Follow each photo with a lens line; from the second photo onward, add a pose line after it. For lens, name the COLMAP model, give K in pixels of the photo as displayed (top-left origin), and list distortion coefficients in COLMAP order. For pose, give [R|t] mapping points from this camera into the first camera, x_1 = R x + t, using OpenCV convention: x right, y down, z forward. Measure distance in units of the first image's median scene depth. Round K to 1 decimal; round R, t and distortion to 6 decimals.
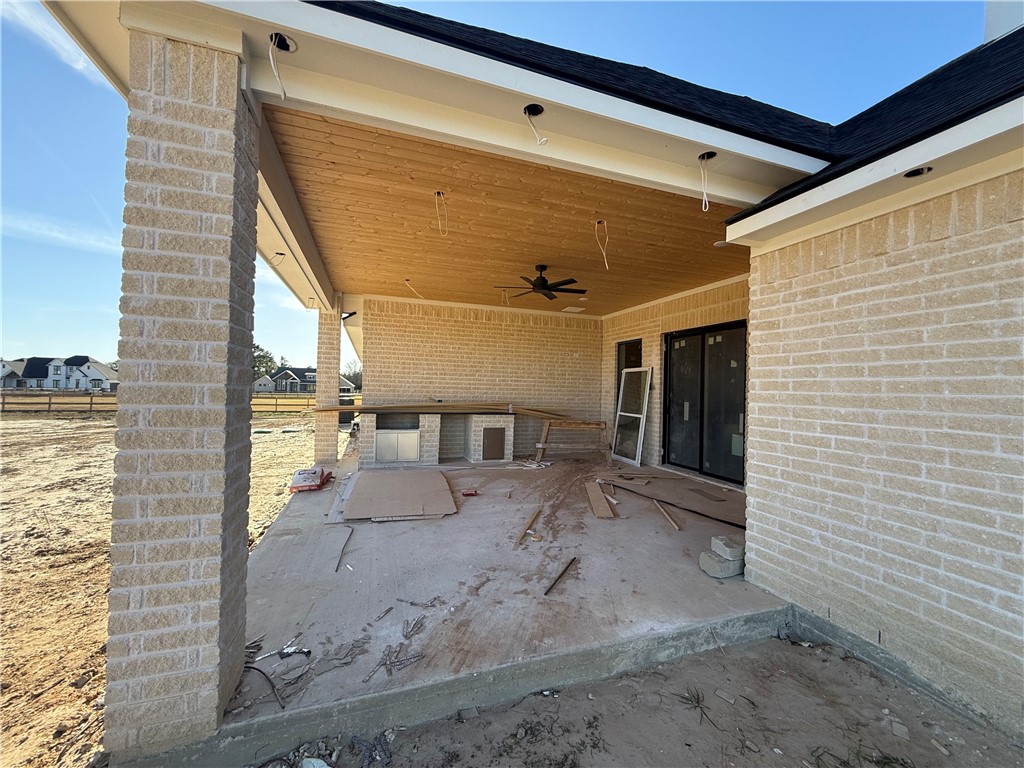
lens RADIAL K [[412.0, 0, 512.0], [0, 412.0, 384.0], [0, 0, 1]] dist [-0.002198, -0.000013]
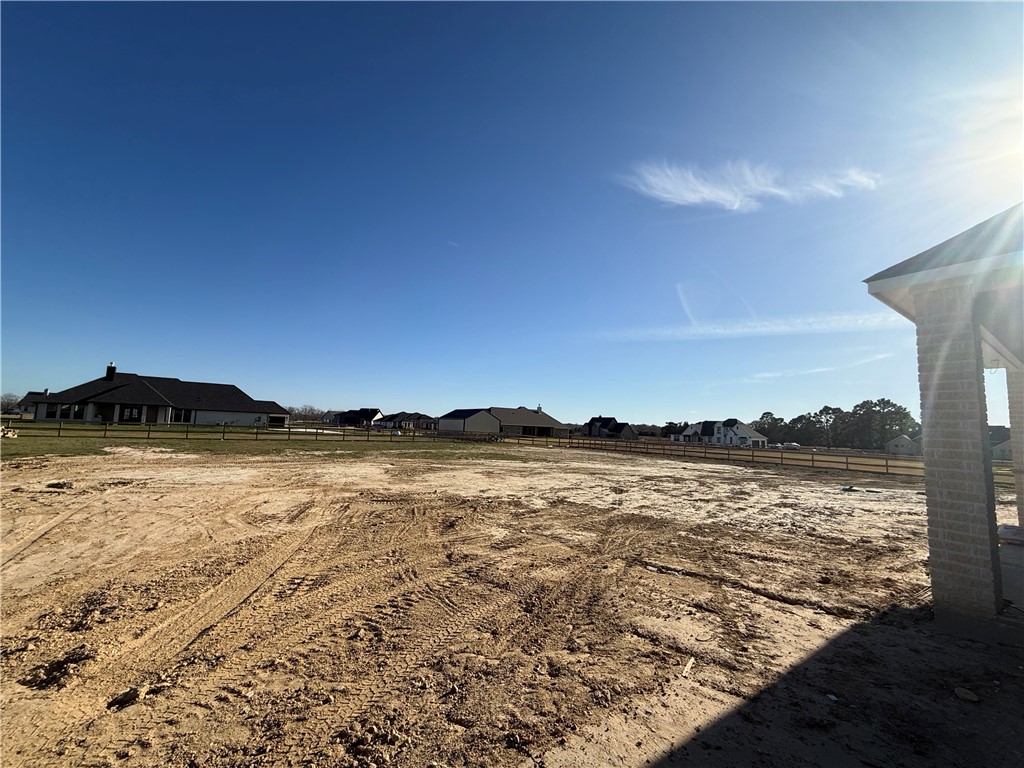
lens RADIAL K [[408.7, 0, 509.4], [0, 408.7, 383.5], [0, 0, 1]] dist [-0.001990, 0.000764]
pose [[0.268624, -0.114953, -0.956361, 0.083948], [-0.024406, 0.991723, -0.126059, 0.004377], [0.962936, 0.057203, 0.263595, -0.232869]]
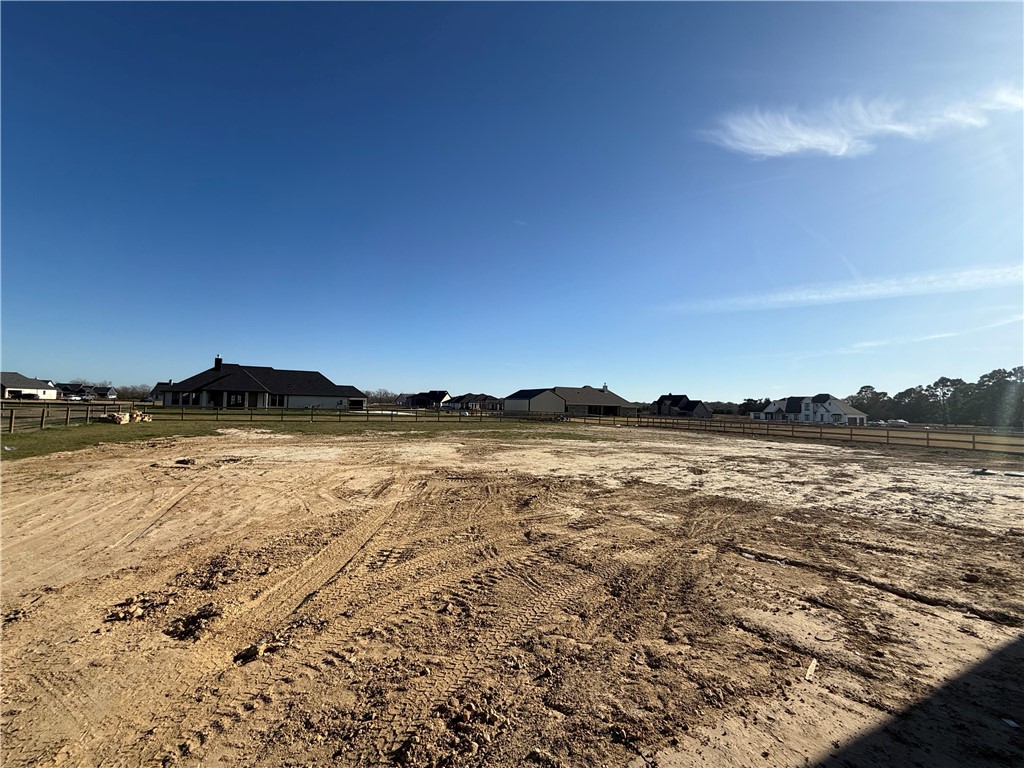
lens RADIAL K [[408.7, 0, 509.4], [0, 408.7, 383.5], [0, 0, 1]] dist [-0.001990, 0.000764]
pose [[0.114279, -0.072852, -0.990774, 0.069194], [-0.013200, 0.997108, -0.074840, 0.006220], [0.993361, 0.021631, 0.112987, -0.240333]]
